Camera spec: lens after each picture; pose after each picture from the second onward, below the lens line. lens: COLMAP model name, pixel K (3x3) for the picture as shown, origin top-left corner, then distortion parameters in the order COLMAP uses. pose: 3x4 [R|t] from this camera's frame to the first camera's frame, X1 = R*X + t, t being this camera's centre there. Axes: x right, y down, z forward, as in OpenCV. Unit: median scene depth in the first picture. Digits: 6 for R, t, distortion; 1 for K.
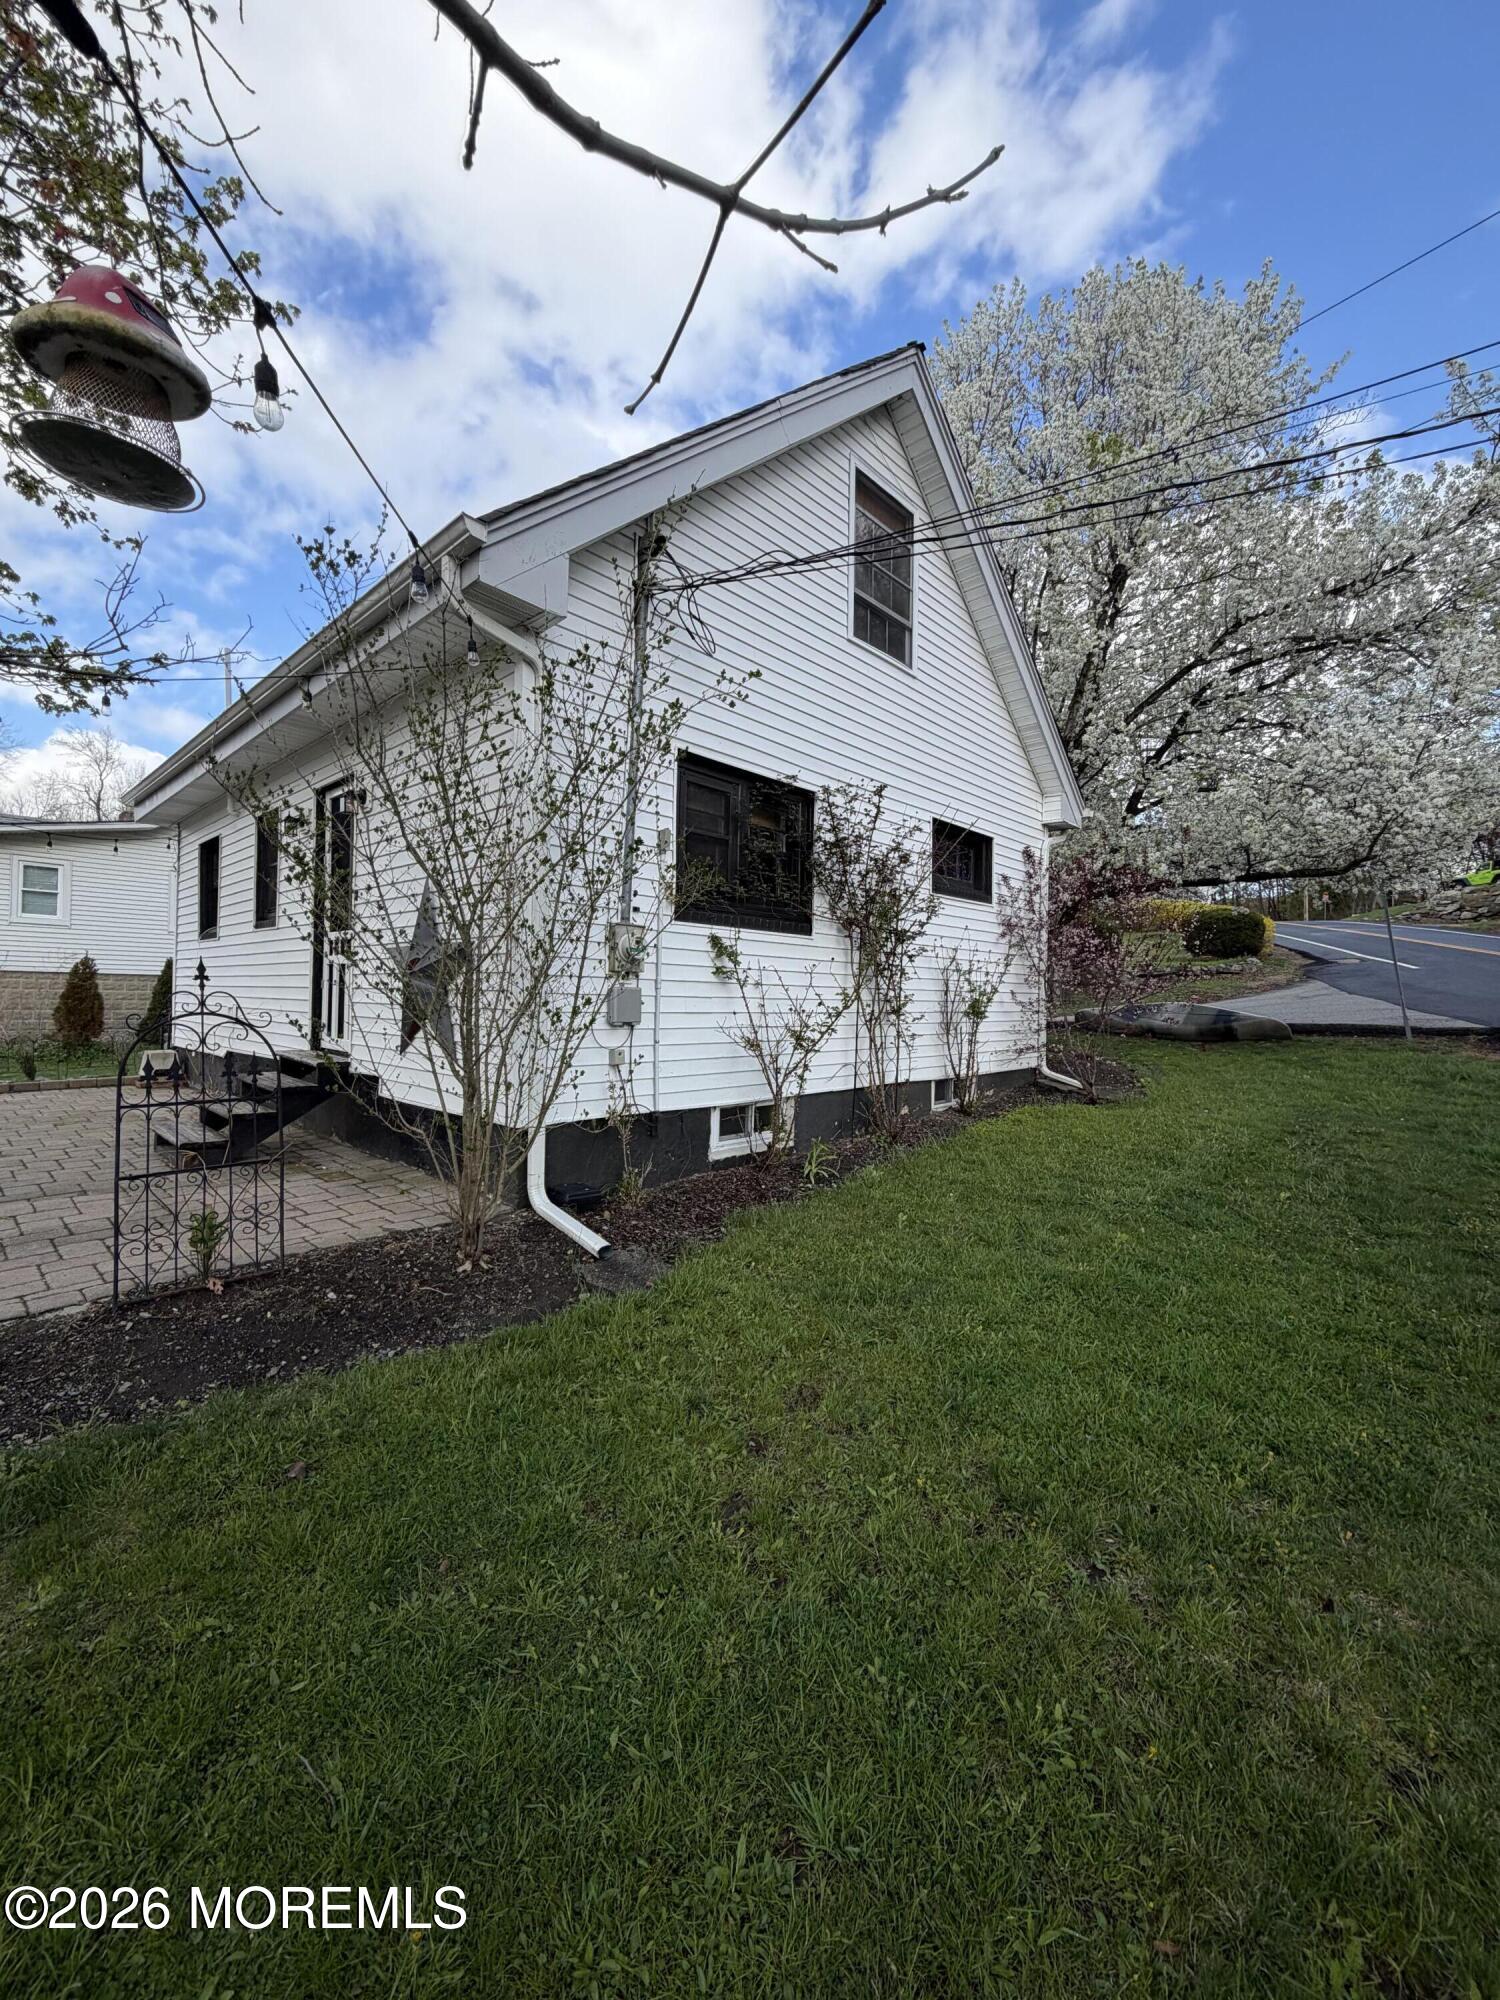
lens RADIAL K [[809.9, 0, 760.6], [0, 809.9, 998.1], [0, 0, 1]] dist [-0.000154, 0.000214]
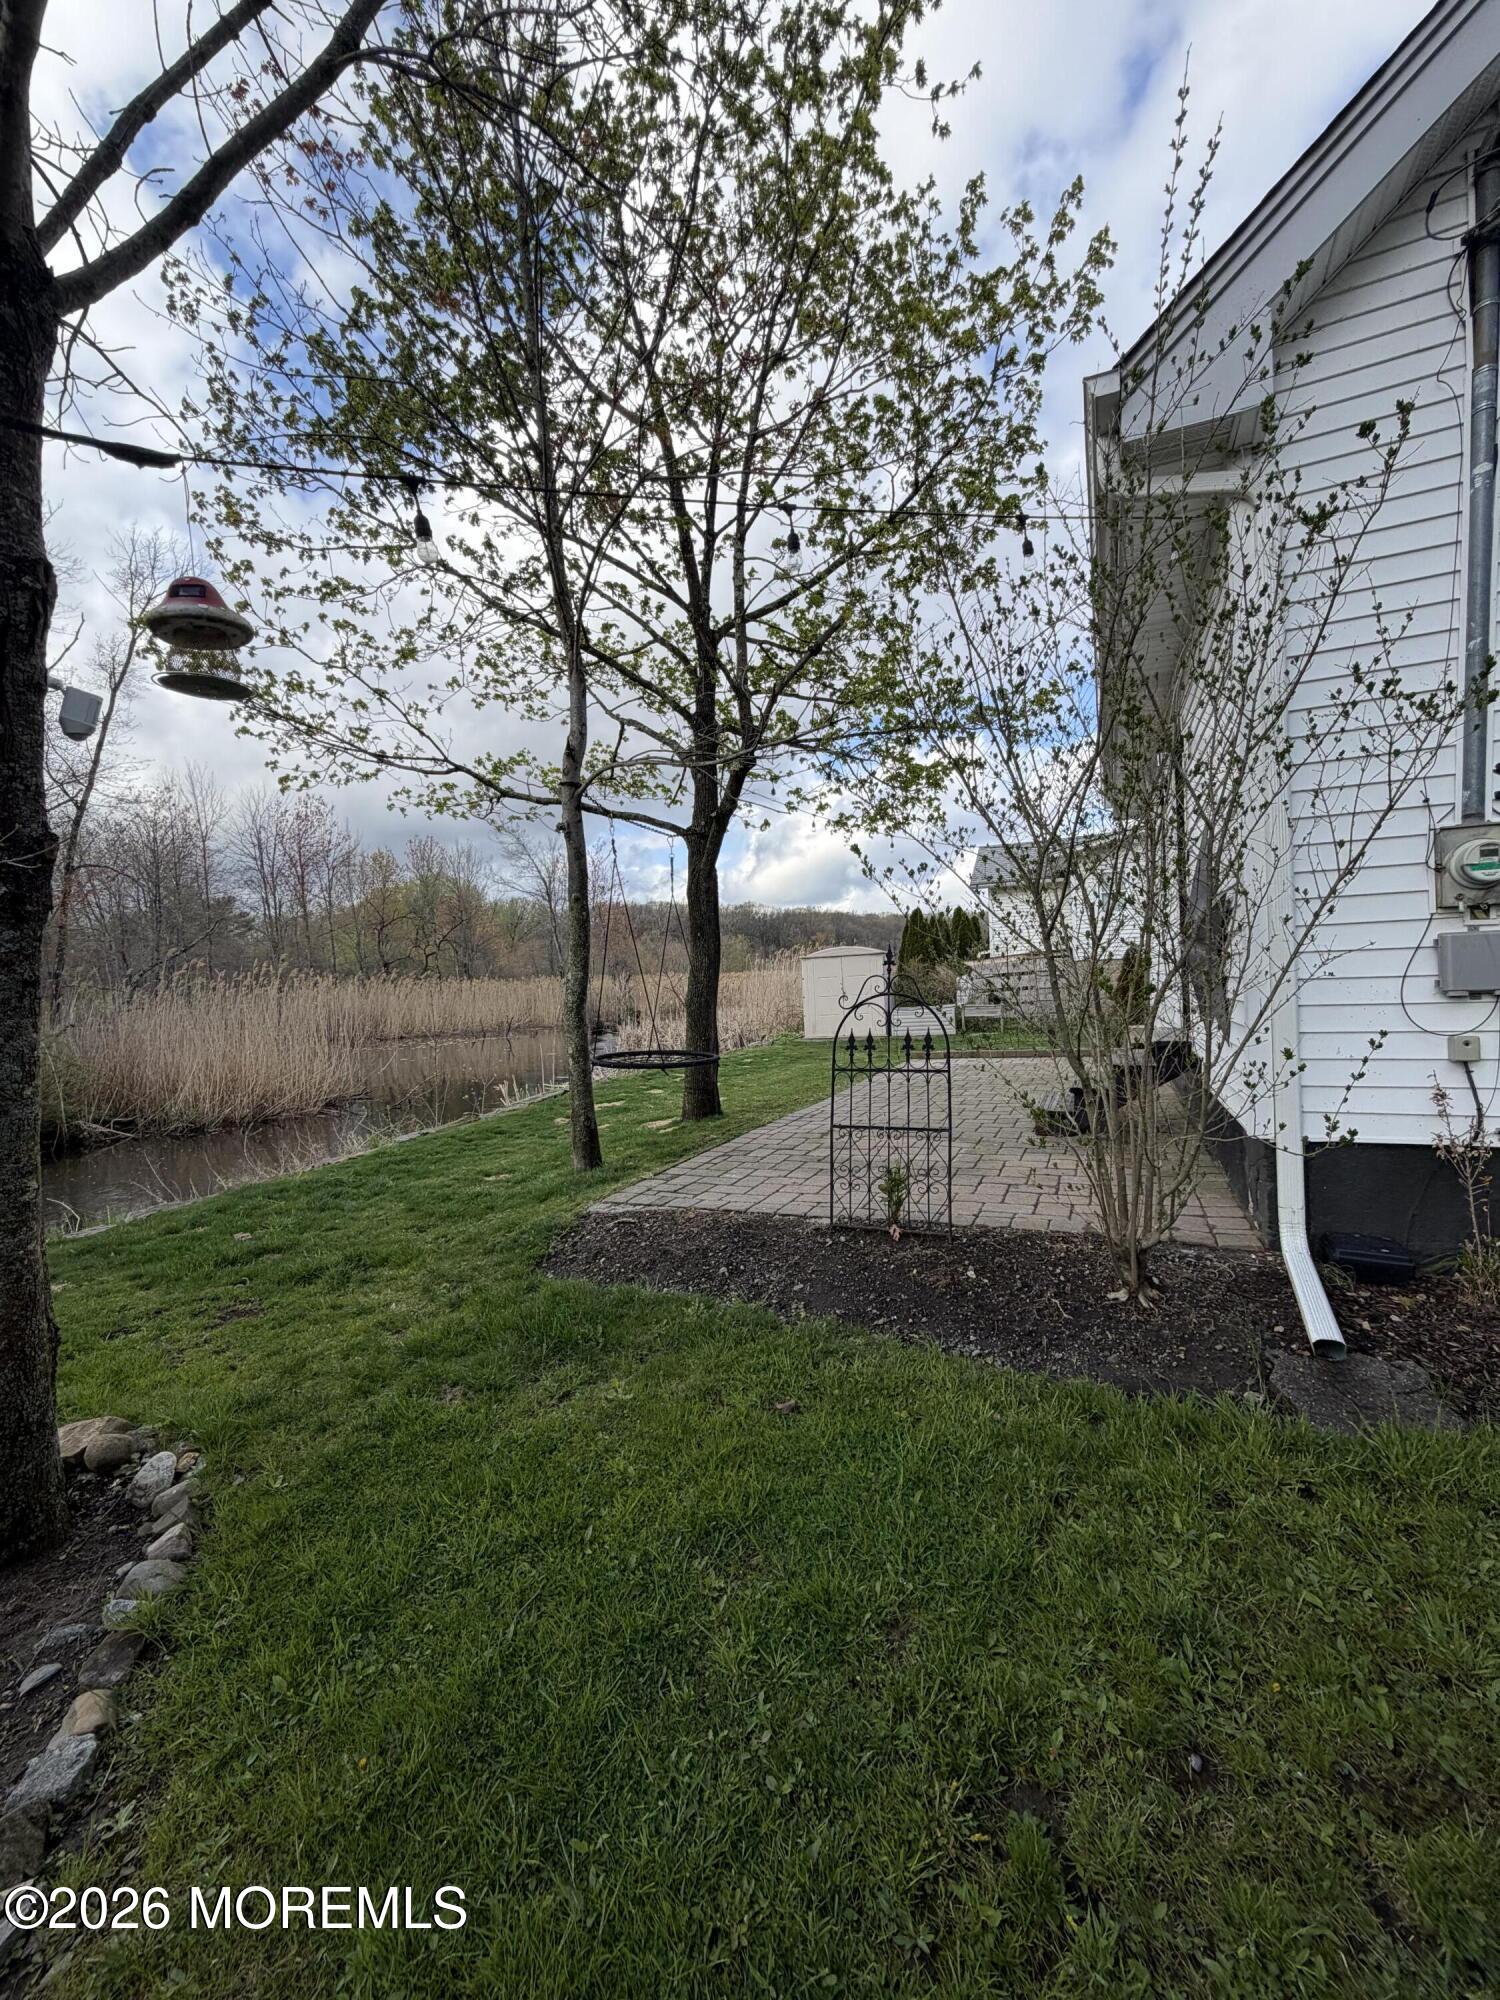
lens RADIAL K [[809.9, 0, 760.6], [0, 809.9, 998.1], [0, 0, 1]] dist [-0.000154, 0.000214]
pose [[0.304690, -0.017323, -0.952294, 0.273053], [0.046025, 0.998934, -0.003445, 0.015808], [0.951339, -0.042780, 0.305162, 0.367802]]
